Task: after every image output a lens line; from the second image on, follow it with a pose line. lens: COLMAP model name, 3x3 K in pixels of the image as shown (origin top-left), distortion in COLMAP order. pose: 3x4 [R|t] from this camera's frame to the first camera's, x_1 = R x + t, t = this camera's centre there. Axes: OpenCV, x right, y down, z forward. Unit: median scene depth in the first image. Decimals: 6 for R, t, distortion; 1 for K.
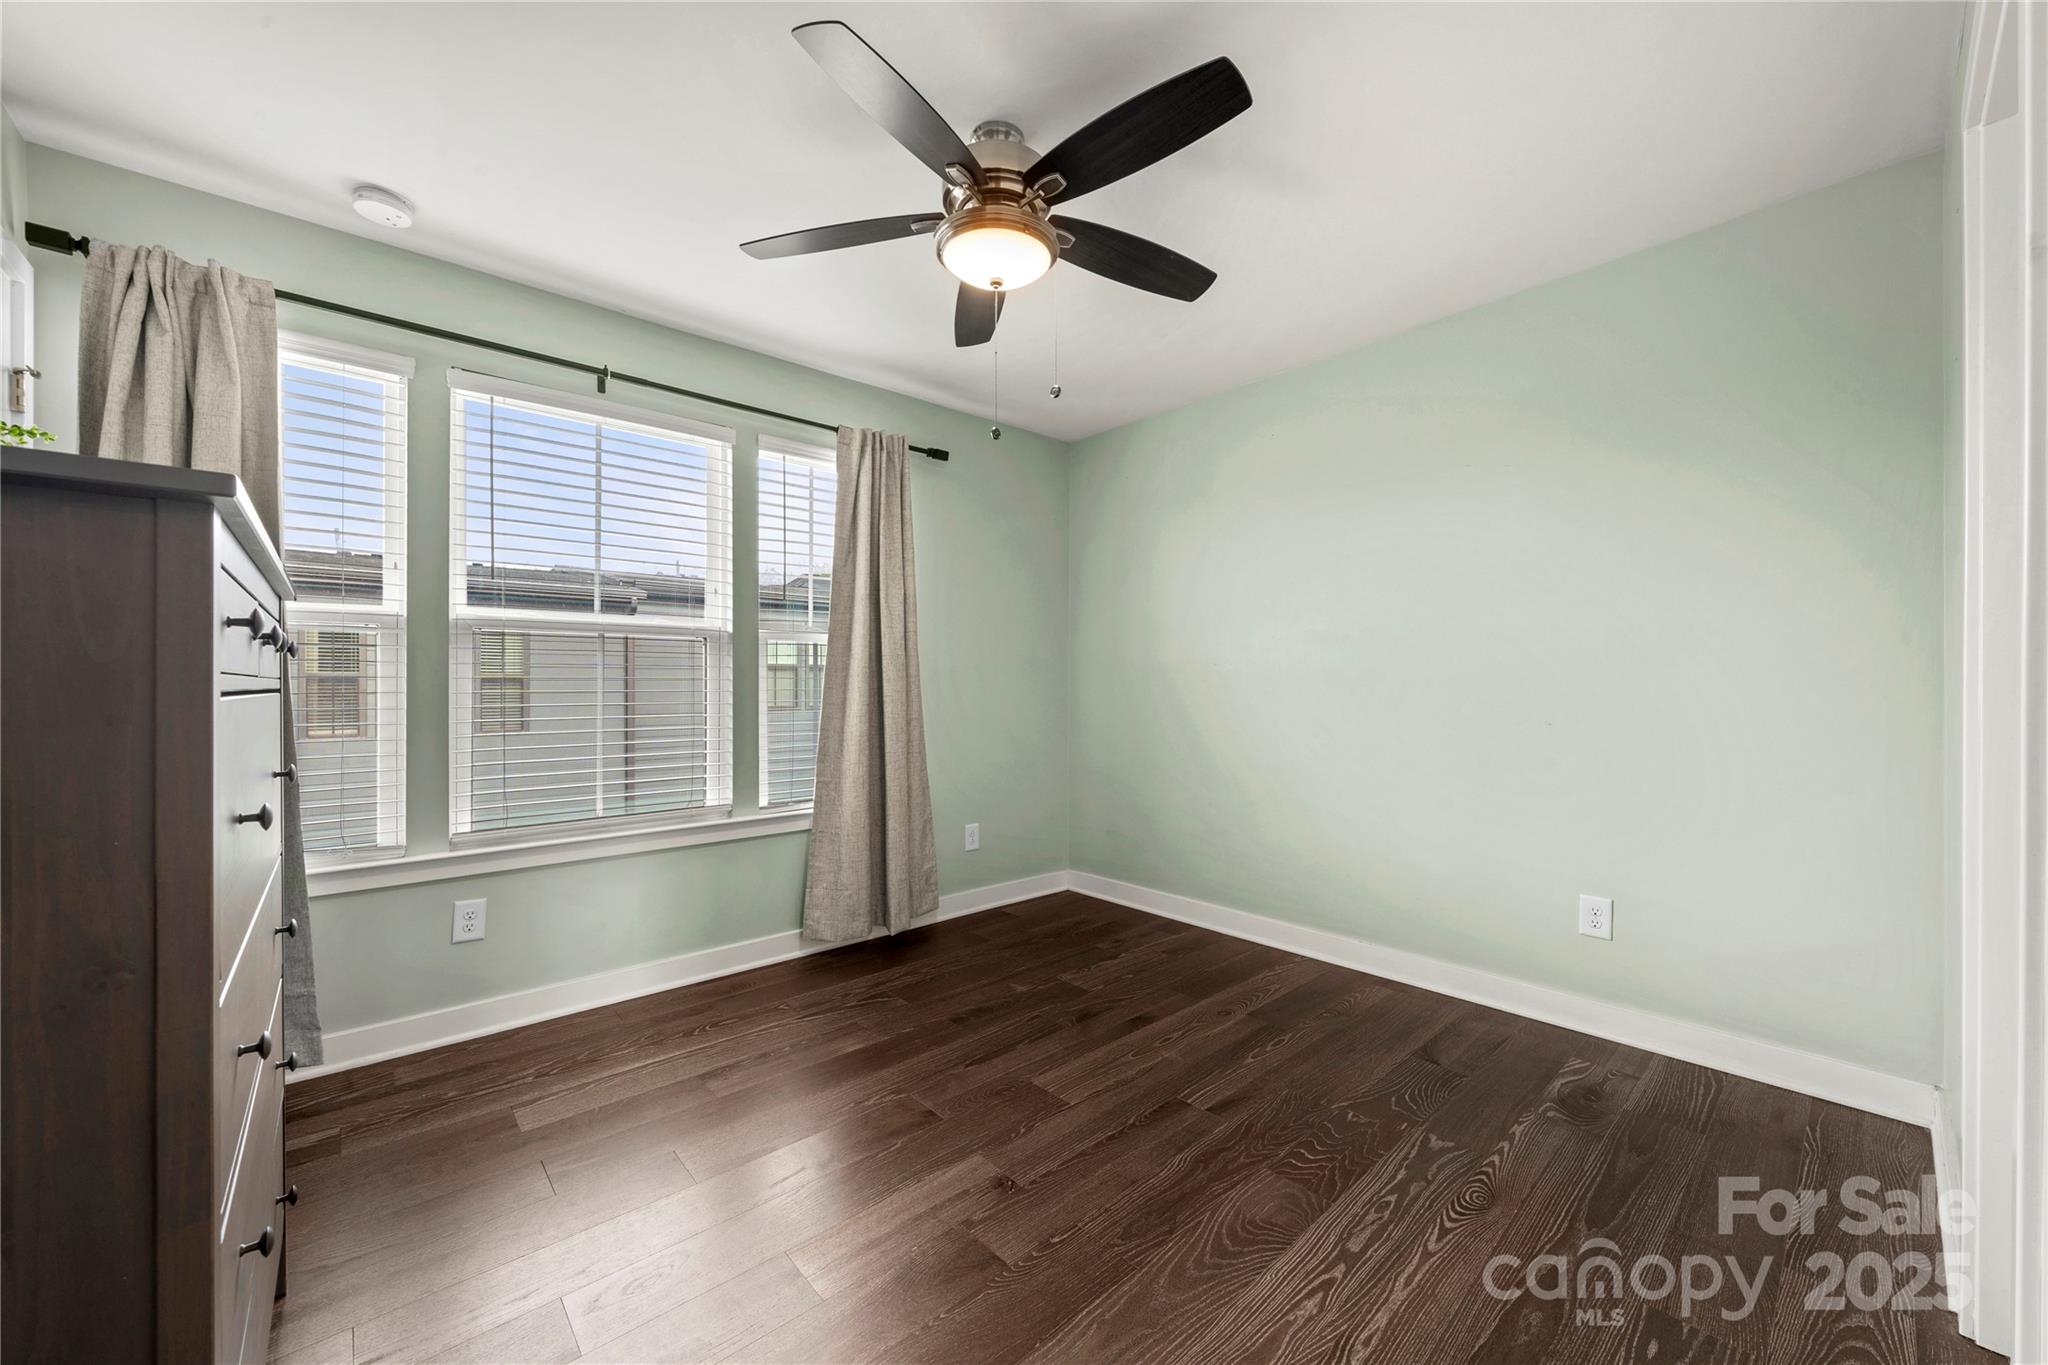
lens RADIAL K [[740.0, 0, 1035.2], [0, 740.0, 689.0], [0, 0, 1]] dist [0.001255, 0.000036]
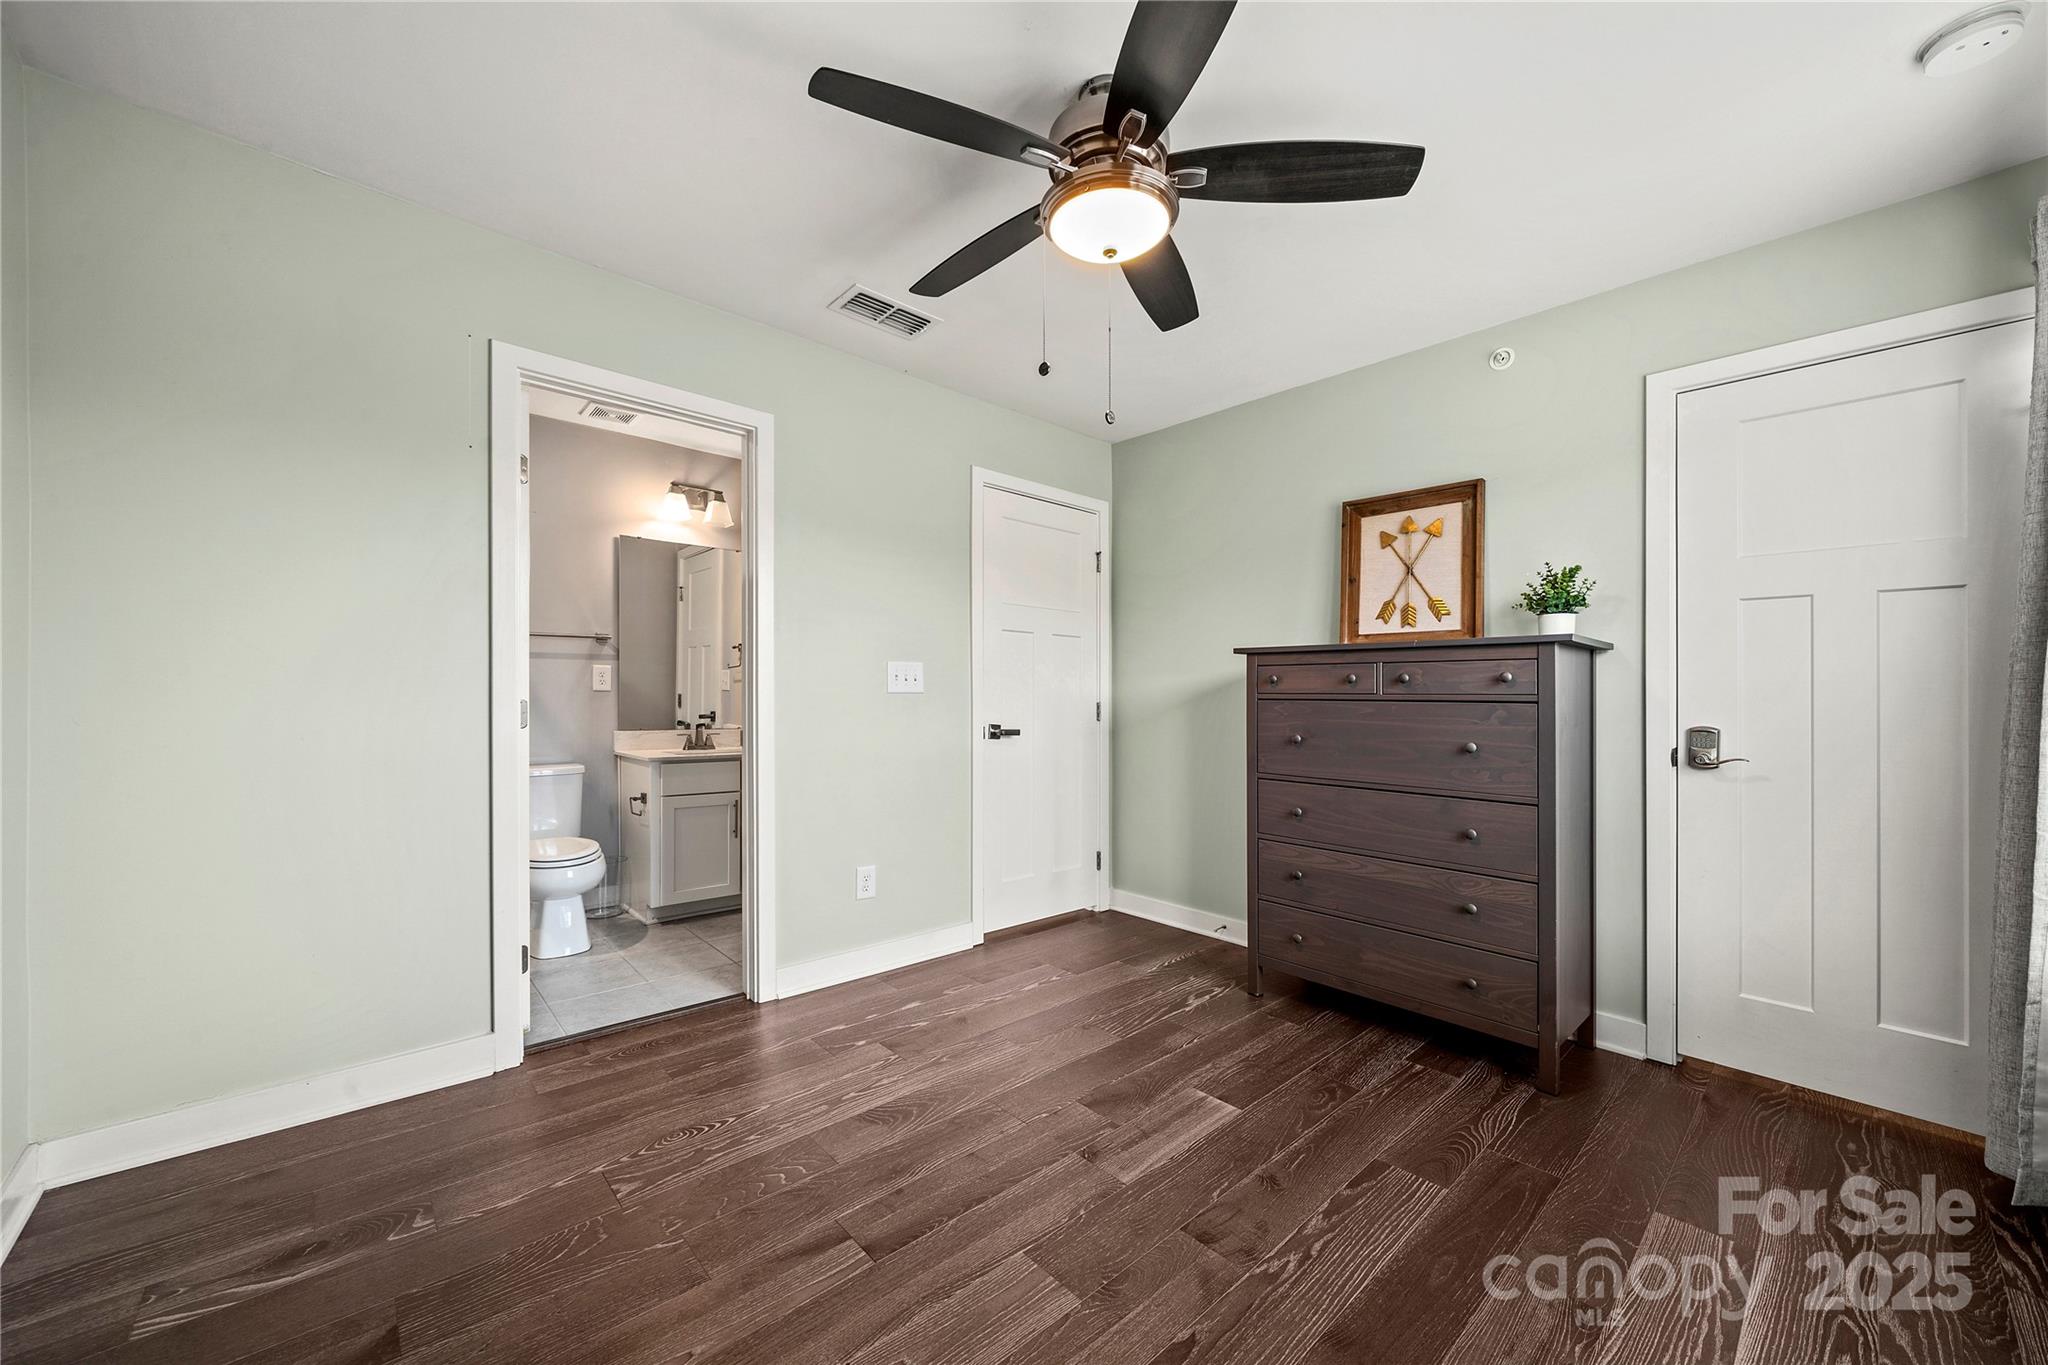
lens RADIAL K [[740.0, 0, 1035.2], [0, 740.0, 689.0], [0, 0, 1]] dist [0.001255, 0.000036]
pose [[-0.999965, -0.006284, -0.005517, 0.046732], [-0.006281, 0.999980, -0.000539, -0.006683], [0.005521, -0.000504, -0.999985, 1.898885]]
